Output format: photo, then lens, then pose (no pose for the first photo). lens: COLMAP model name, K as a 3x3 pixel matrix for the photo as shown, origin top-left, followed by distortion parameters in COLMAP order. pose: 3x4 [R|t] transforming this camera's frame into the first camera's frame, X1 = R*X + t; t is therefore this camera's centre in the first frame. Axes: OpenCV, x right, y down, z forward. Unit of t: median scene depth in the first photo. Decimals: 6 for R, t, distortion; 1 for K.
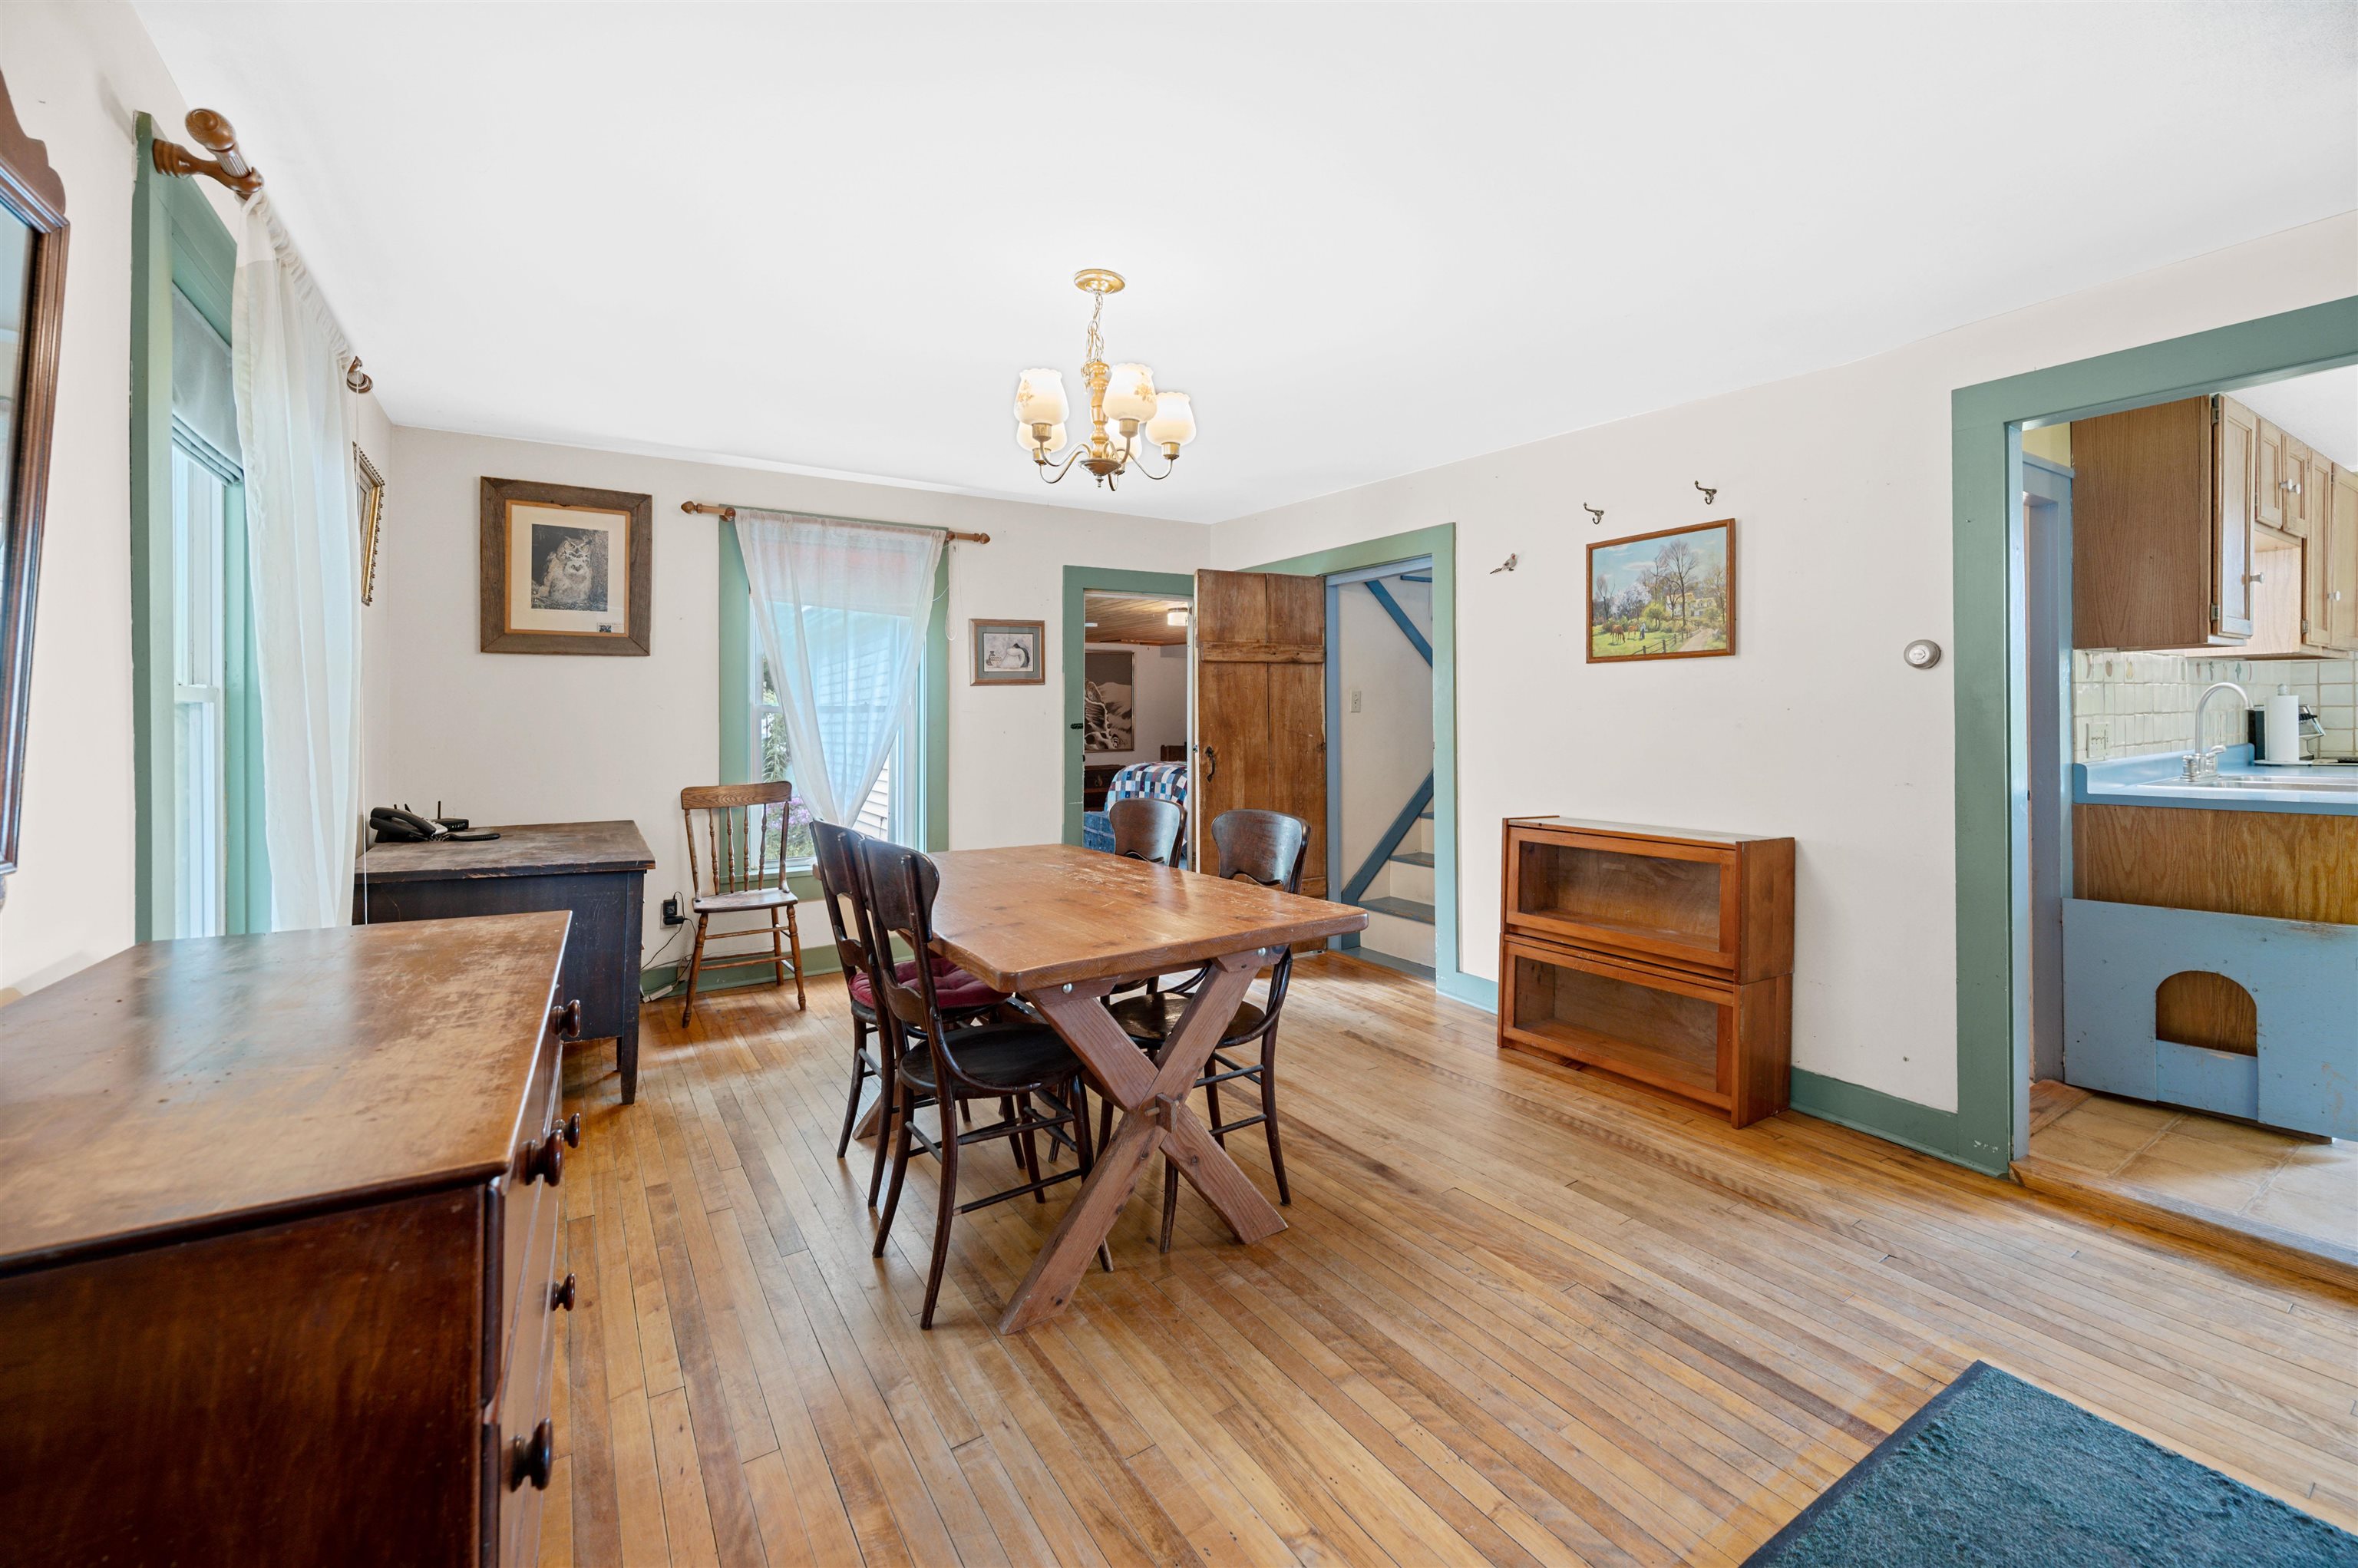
lens RADIAL K [[943.4, 0, 1190.0], [0, 943.4, 729.3], [0, 0, 1]] dist [-0.000312, -0.000331]
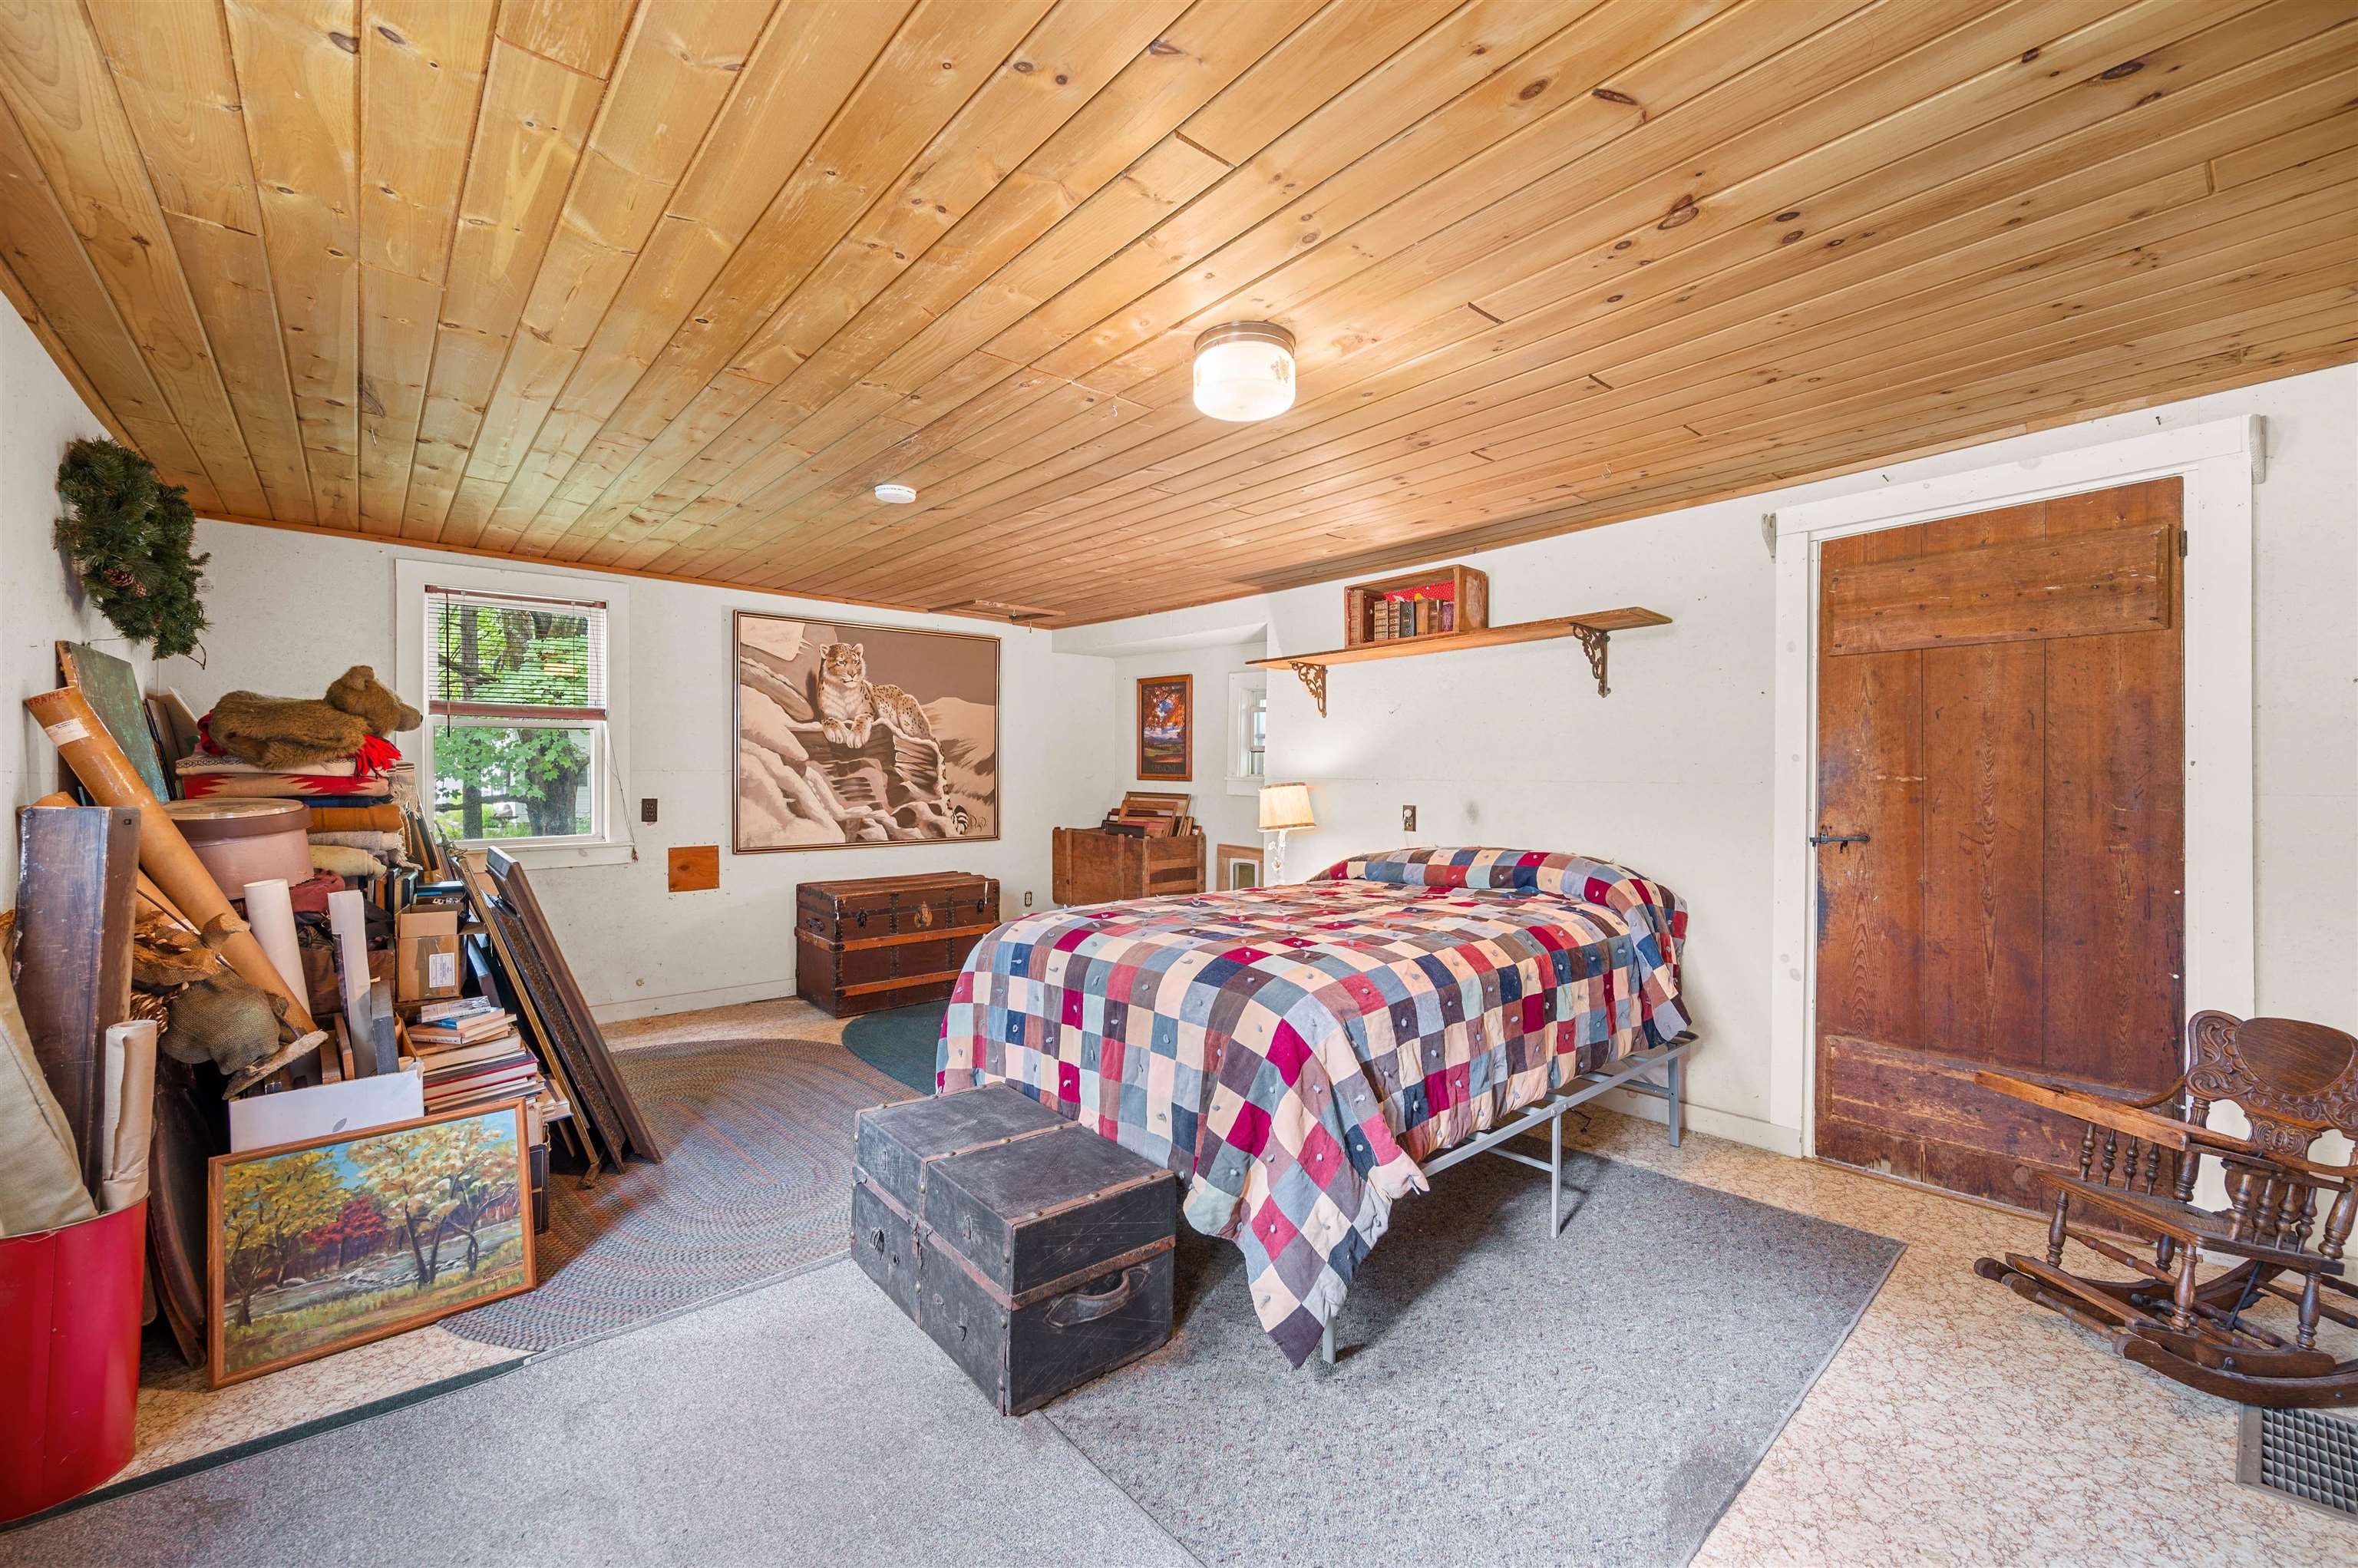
lens RADIAL K [[954.1, 0, 1180.0], [0, 954.1, 774.1], [0, 0, 1]] dist [-0.001168, -0.000204]
pose [[0.987279, 0.005695, 0.158897, -0.112039], [-0.003648, 0.999907, -0.013171, -0.012186], [-0.158957, 0.012424, 0.987207, 1.225126]]
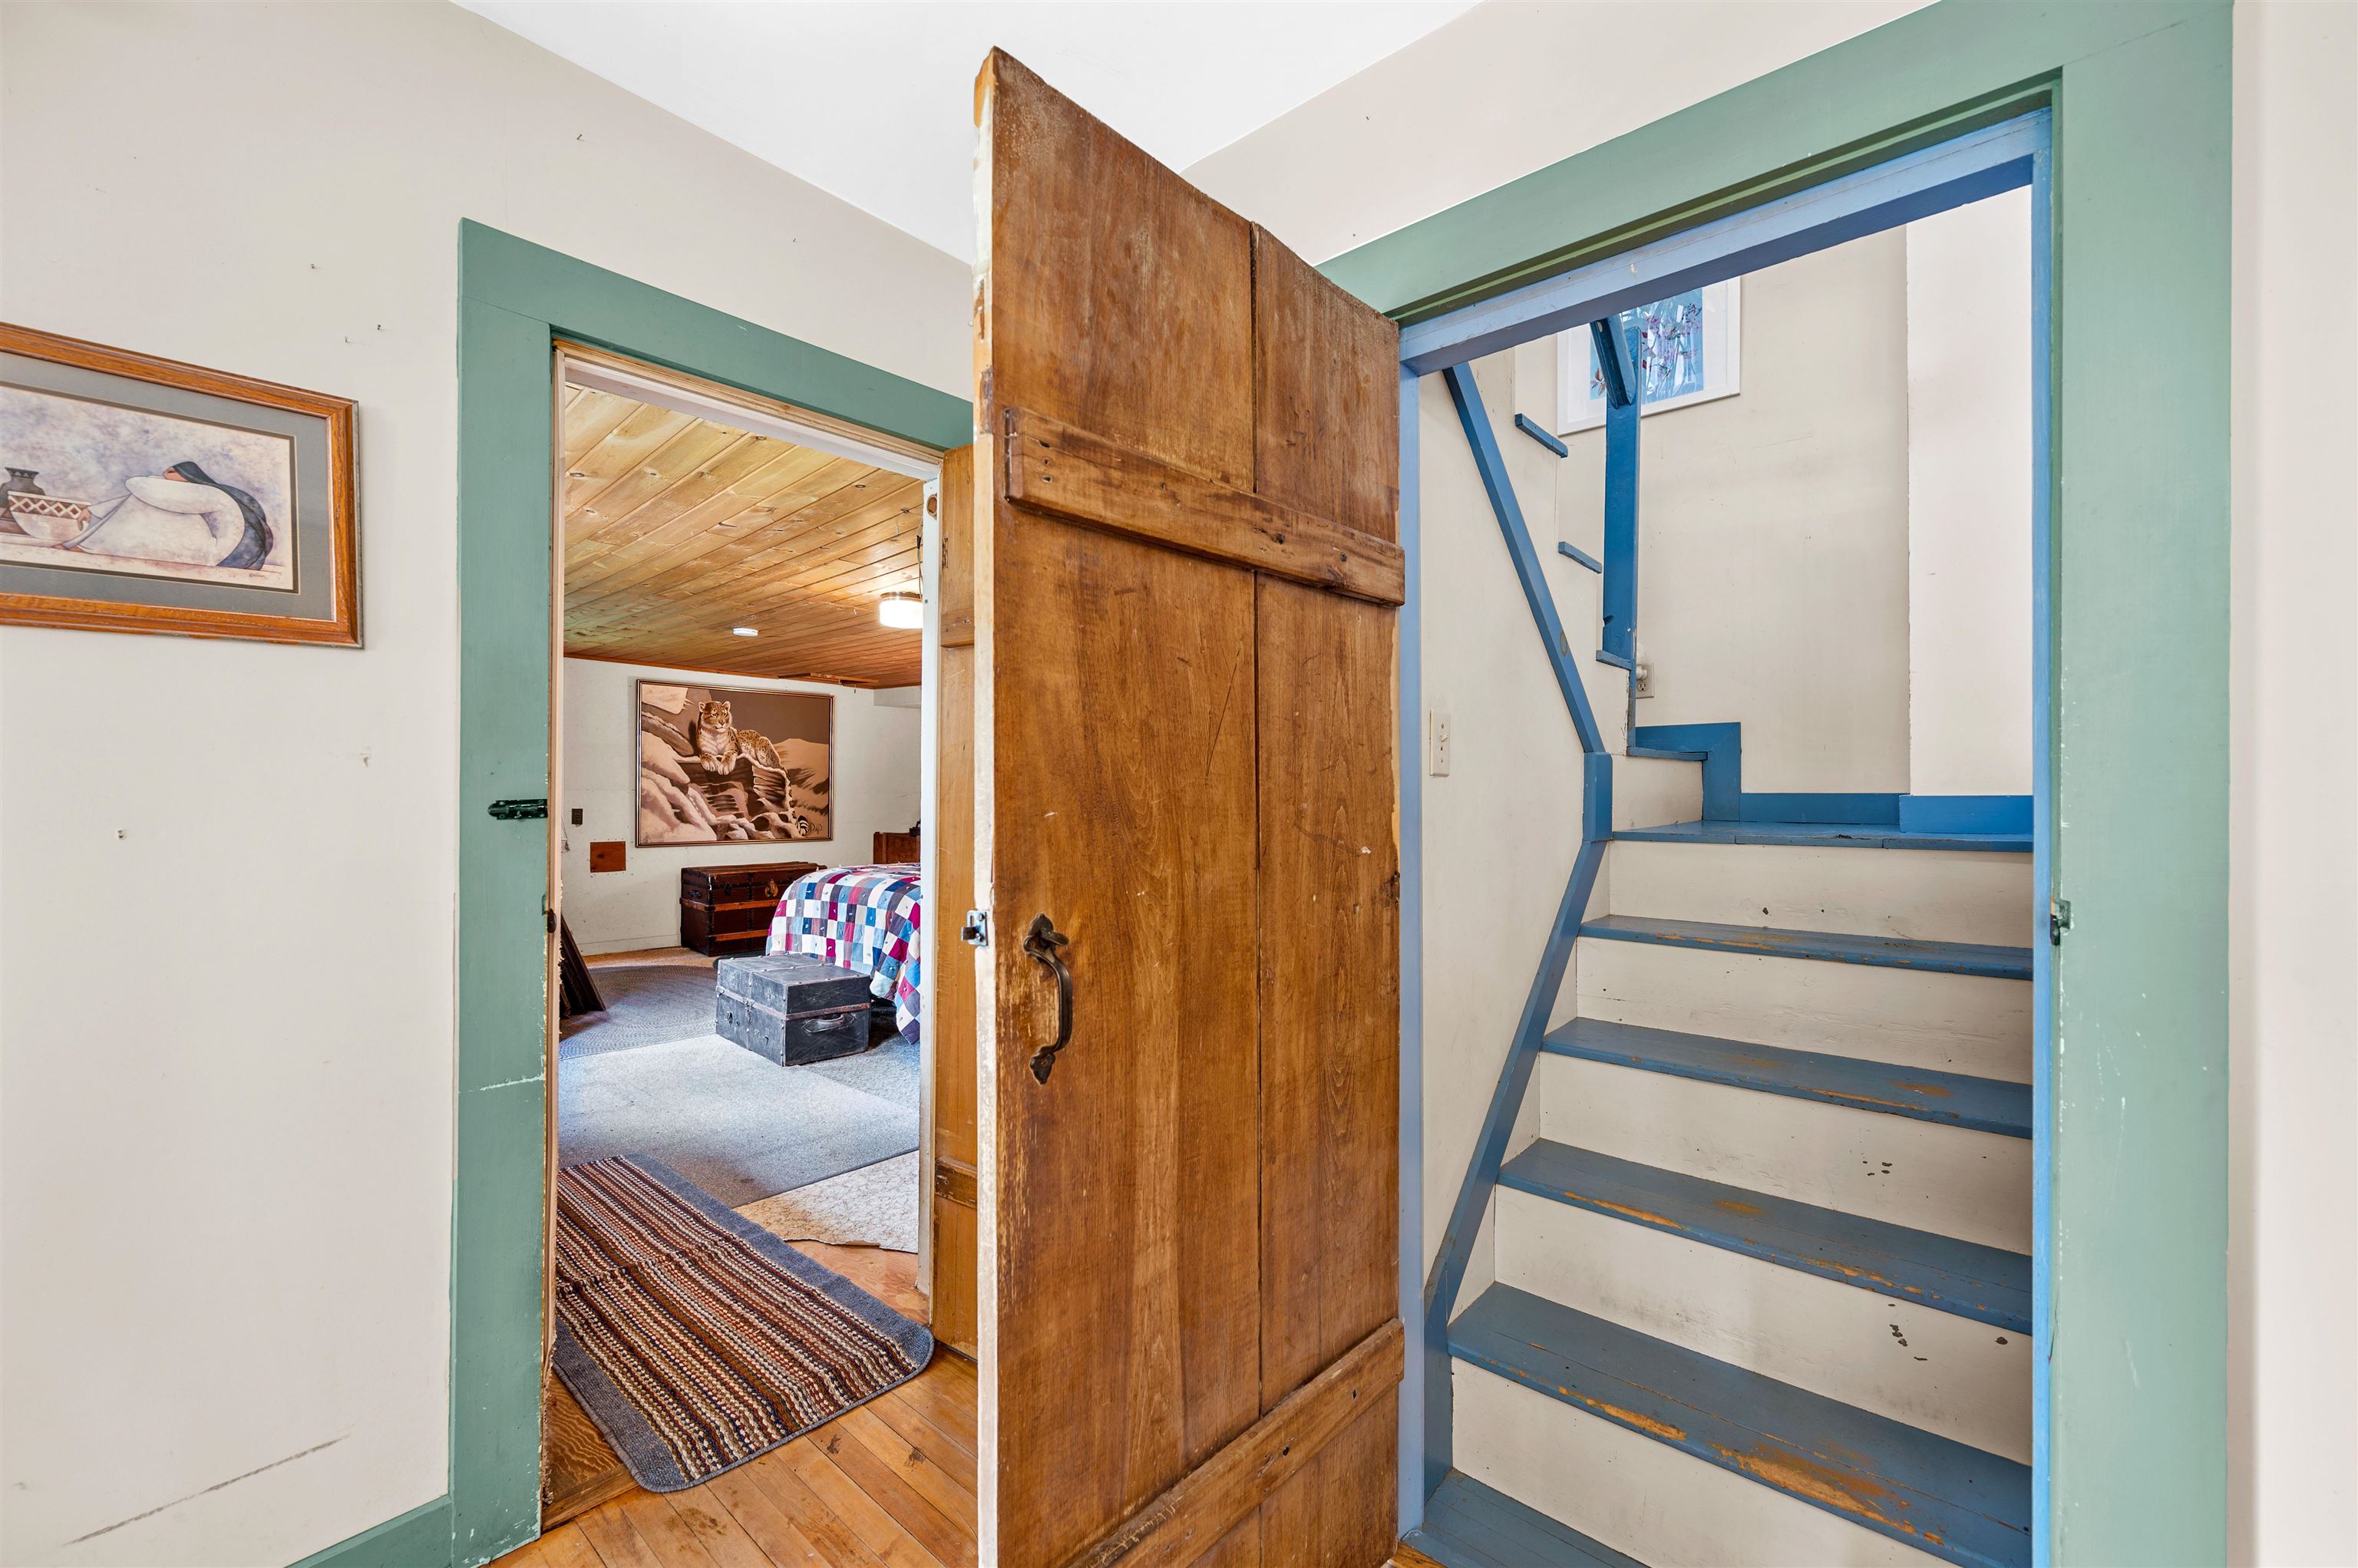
lens RADIAL K [[959.1, 0, 1172.0], [0, 959.1, 798.2], [0, 0, 1]] dist [0.000401, -0.000301]
pose [[0.966043, 0.009756, 0.258198, -0.005680], [-0.007292, 0.999918, -0.010500, -0.005280], [-0.258279, 0.008260, 0.966035, 0.672409]]
